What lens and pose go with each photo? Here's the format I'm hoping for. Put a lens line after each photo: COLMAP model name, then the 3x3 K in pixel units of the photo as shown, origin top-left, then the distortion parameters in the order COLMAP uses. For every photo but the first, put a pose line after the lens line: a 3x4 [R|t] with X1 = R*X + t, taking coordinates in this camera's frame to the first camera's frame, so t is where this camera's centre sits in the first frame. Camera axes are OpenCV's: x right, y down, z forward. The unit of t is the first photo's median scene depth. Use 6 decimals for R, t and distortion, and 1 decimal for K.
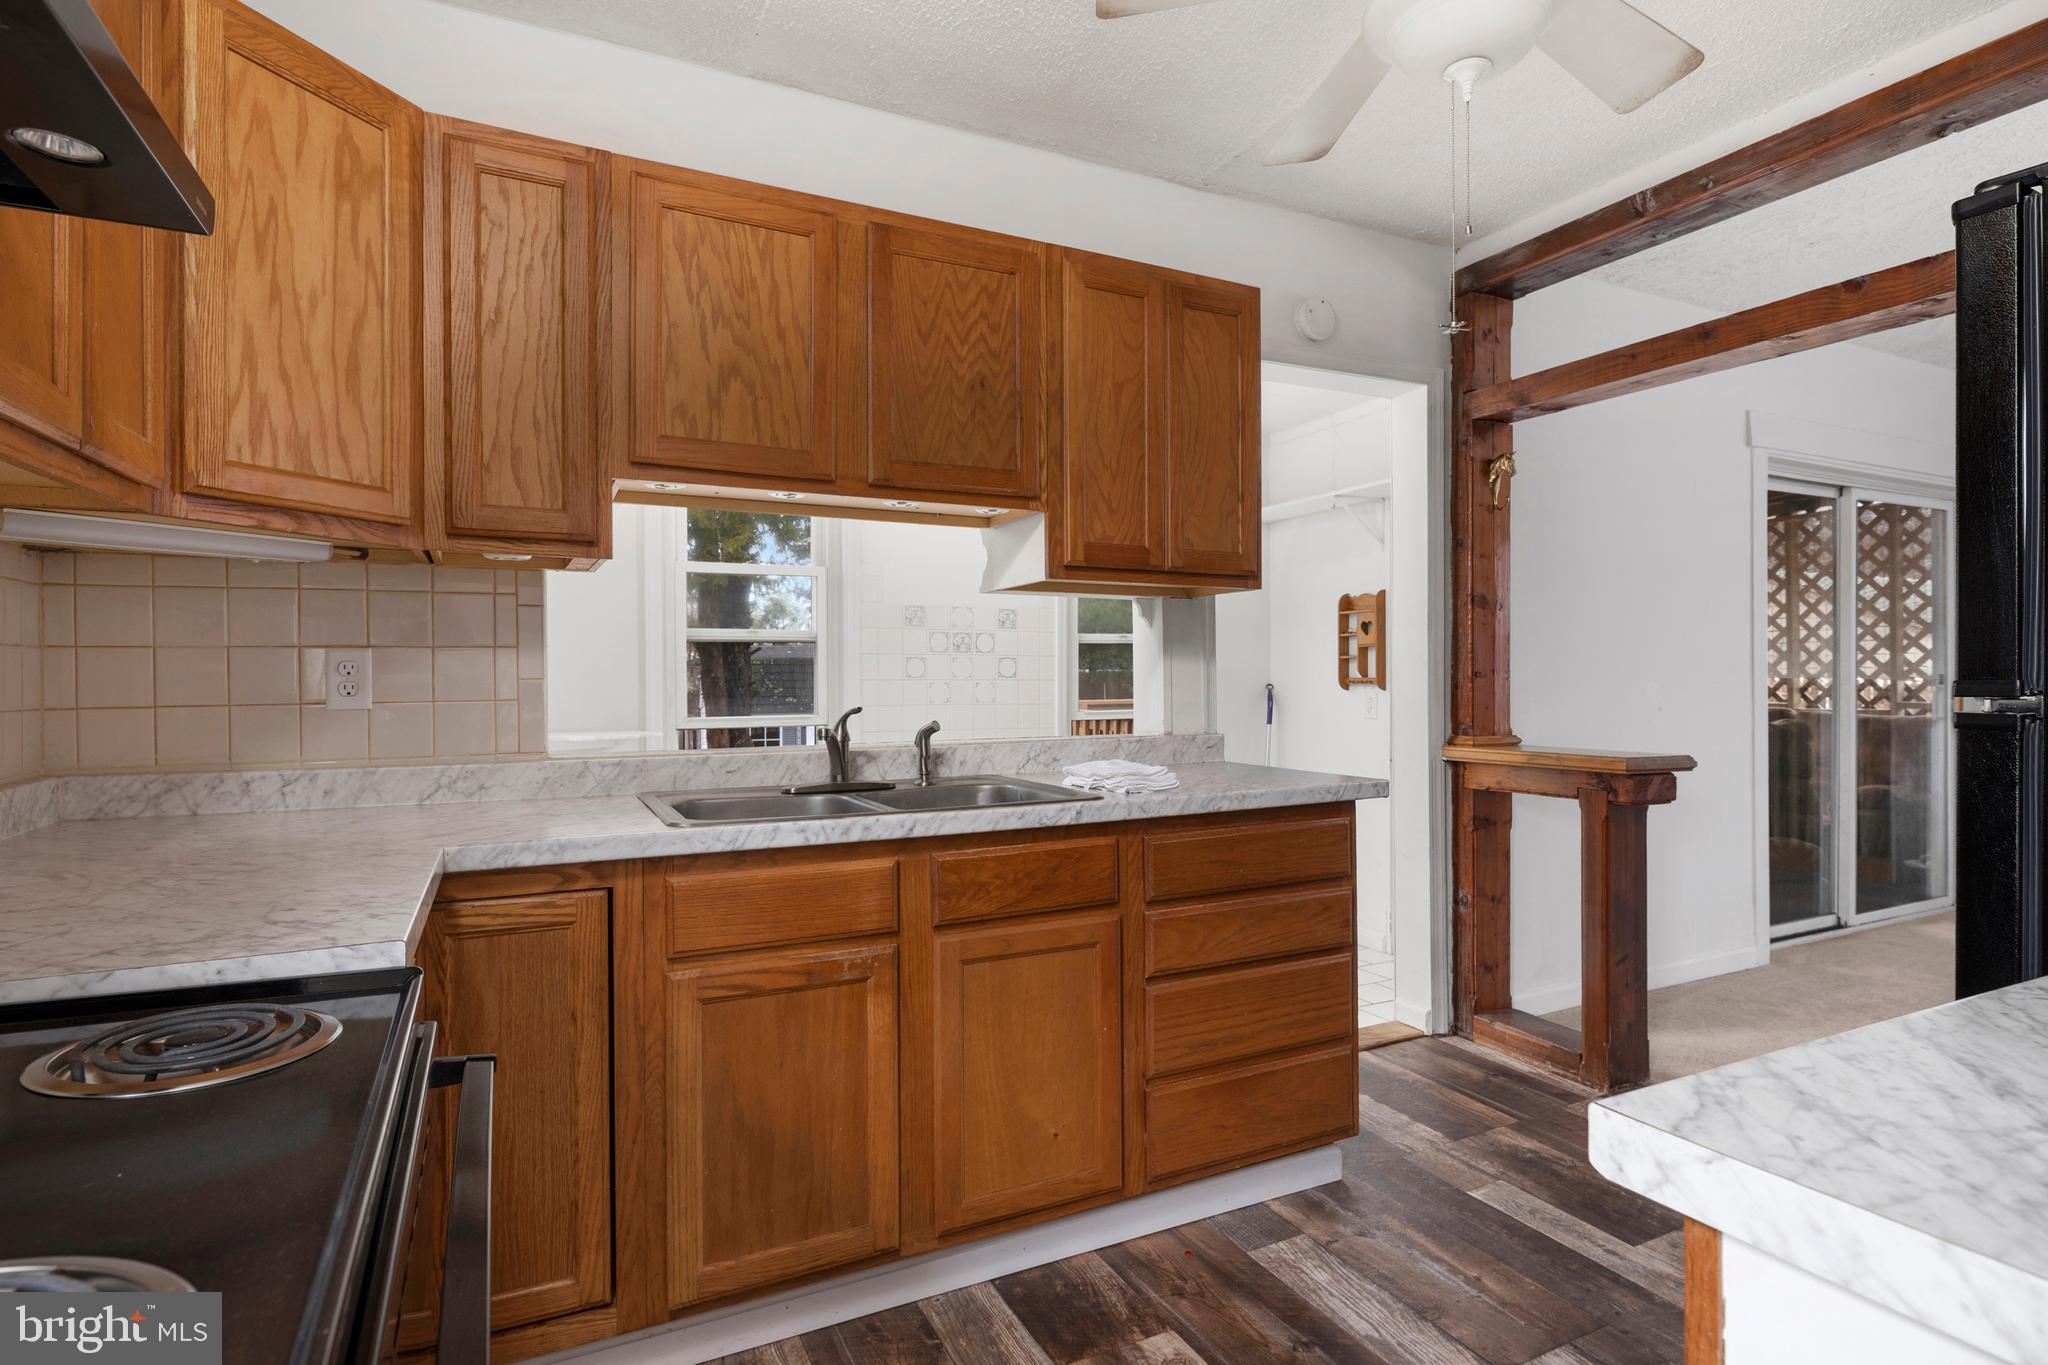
lens RADIAL K [[1047.6, 0, 1022.9], [0, 1047.6, 680.6], [0, 0, 1]] dist [0.006808, 0.000980]
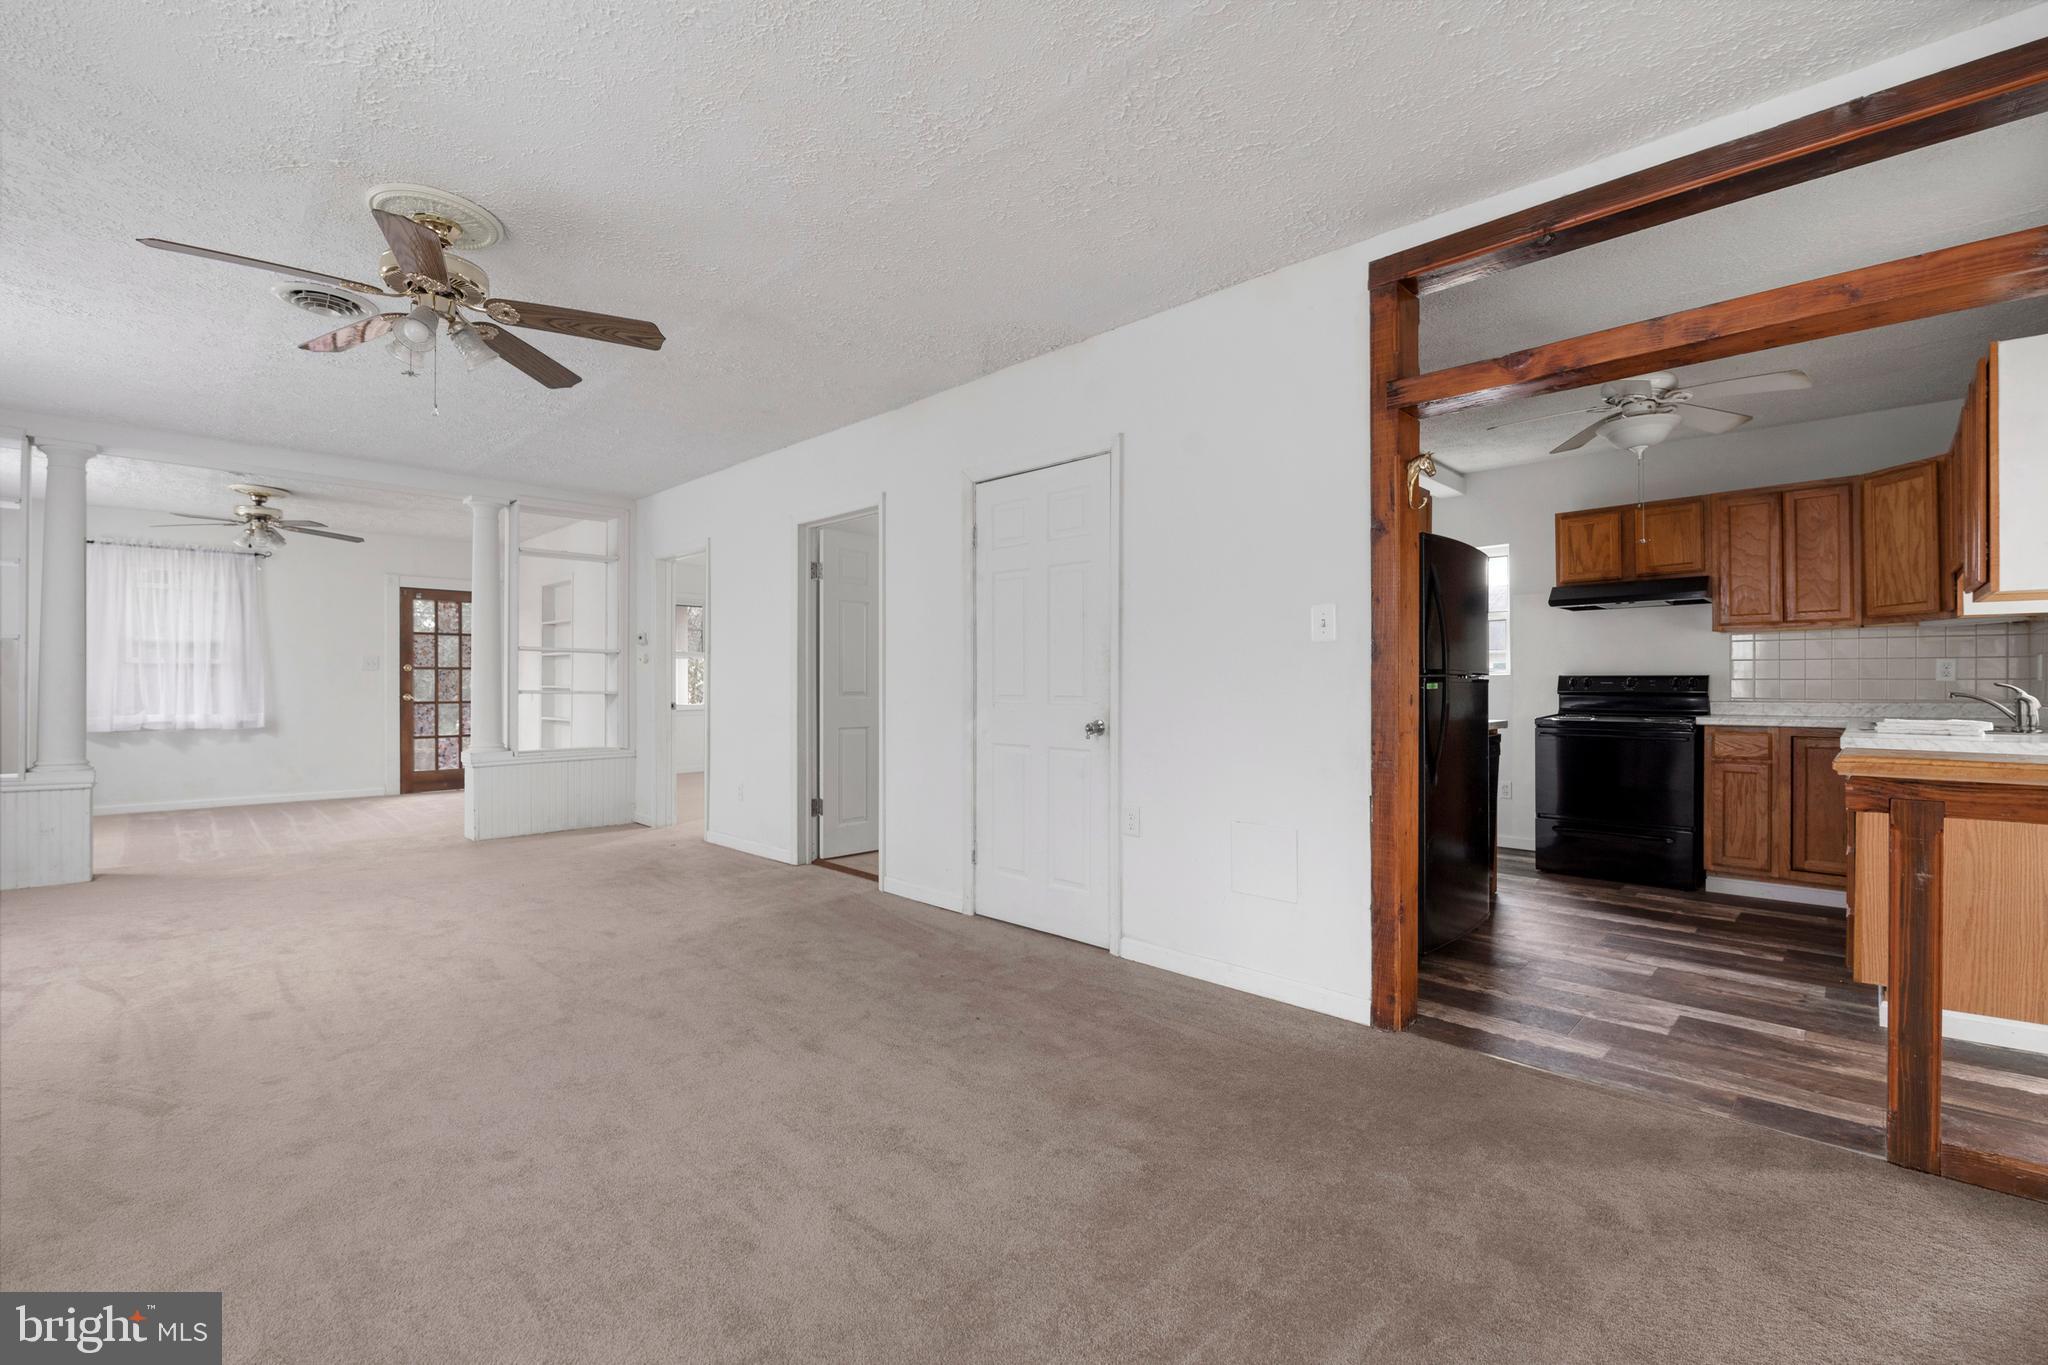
lens RADIAL K [[877.1, 0, 1028.9], [0, 877.1, 676.6], [0, 0, 1]] dist [-0.011694, 0.000067]
pose [[-0.944268, 0.003437, -0.329161, 2.132405], [0.004806, 0.999983, -0.003348, 0.013722], [0.329144, -0.004743, -0.944268, 2.098256]]
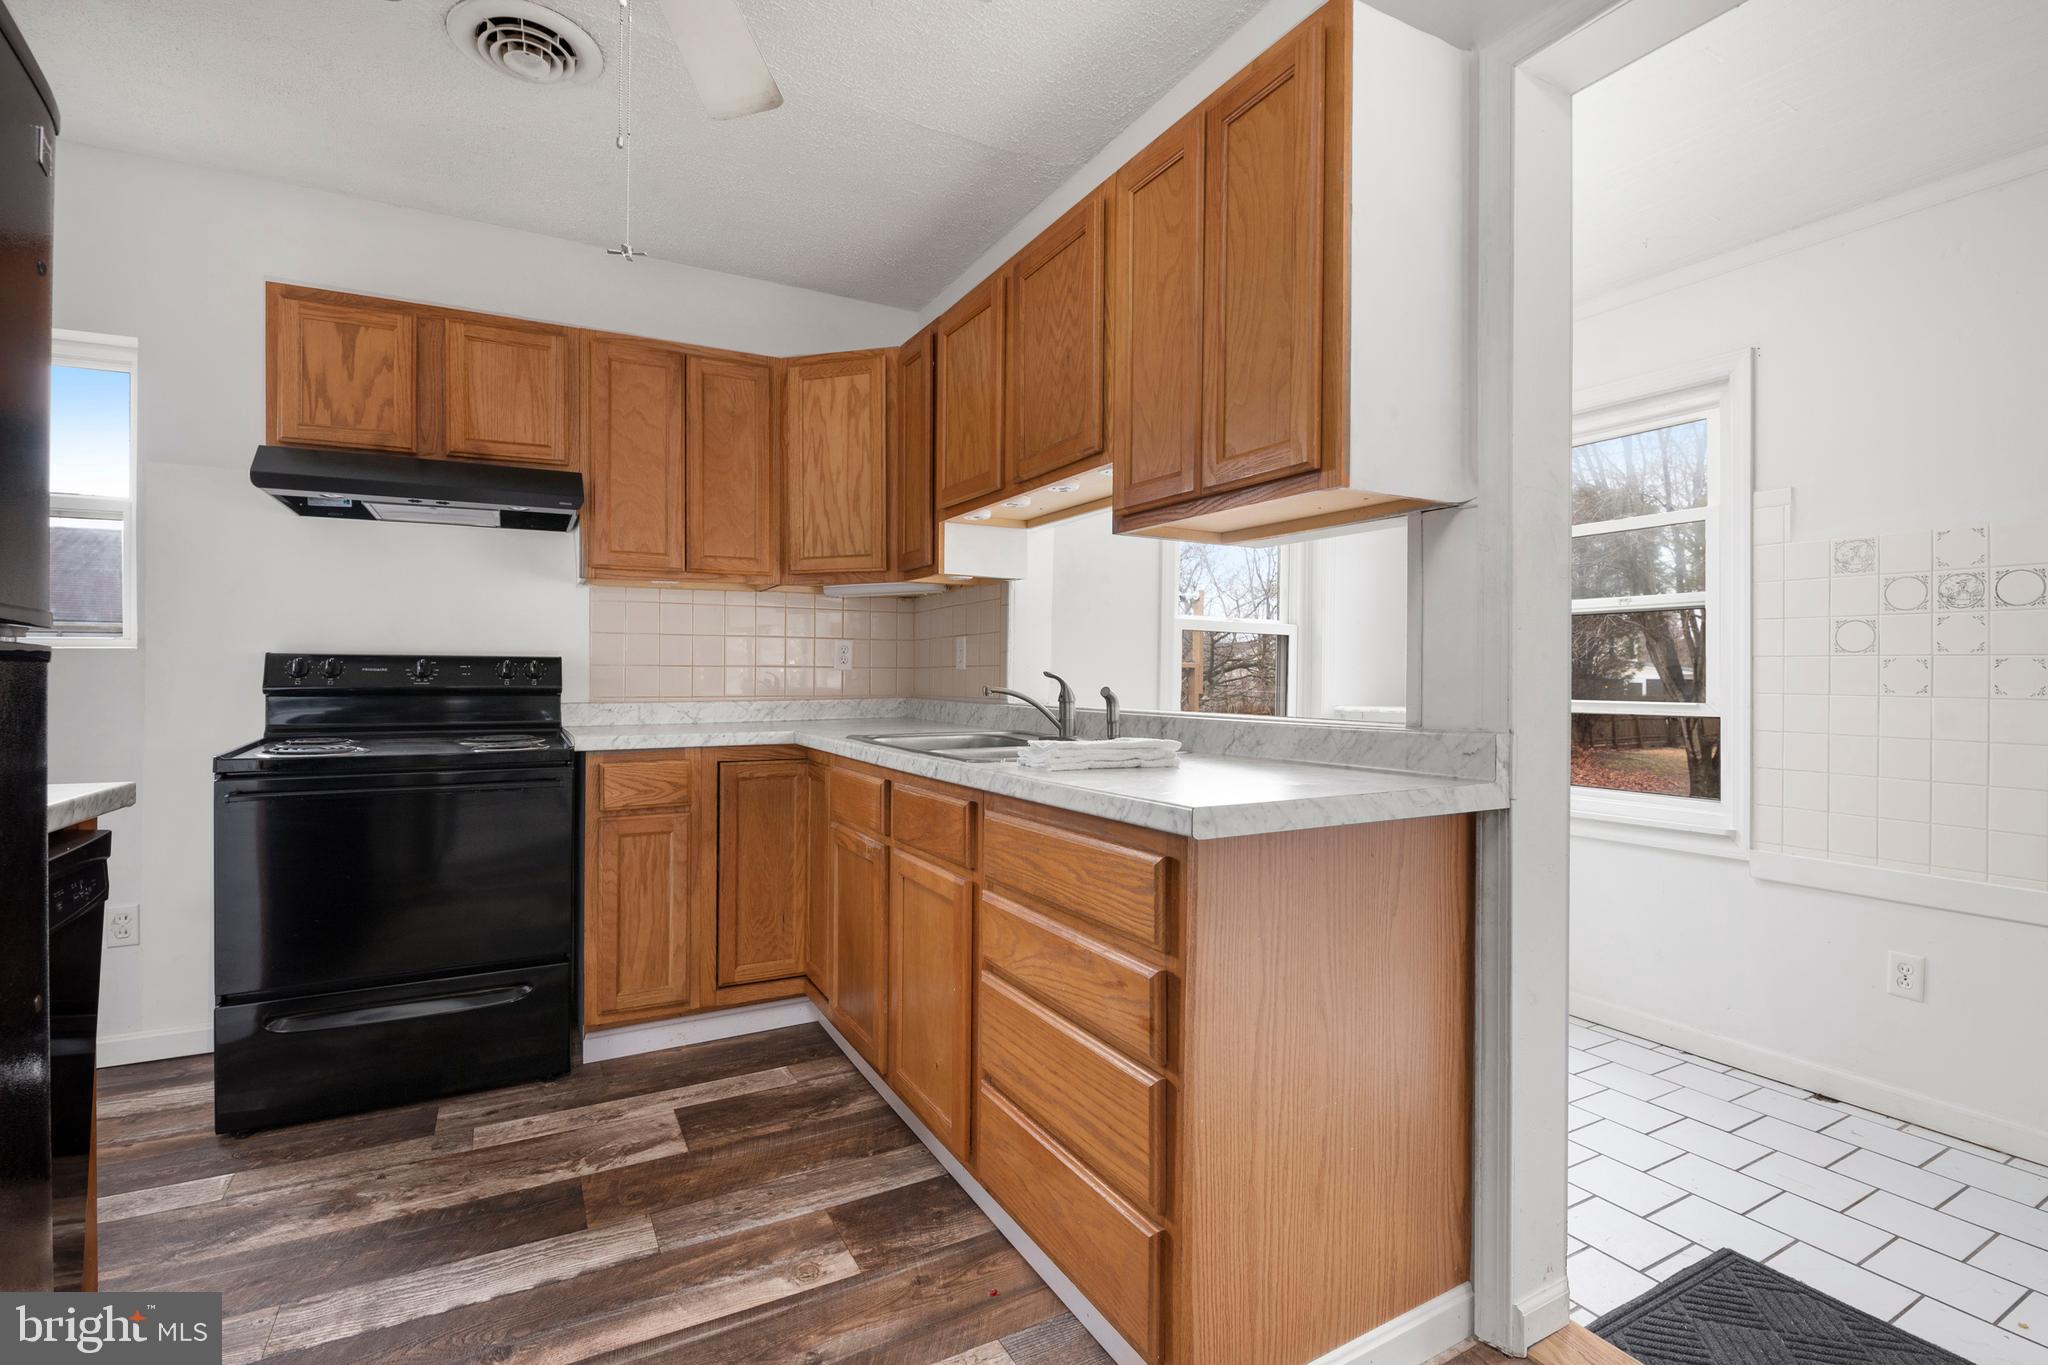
lens RADIAL K [[929.4, 0, 1020.5], [0, 929.4, 672.4], [0, 0, 1]] dist [-0.010332, -0.002298]
pose [[0.046218, 0.004919, -0.998919, 0.991592], [-0.006794, 0.999966, 0.004610, 0.023868], [0.998908, 0.006573, 0.046249, 1.047189]]
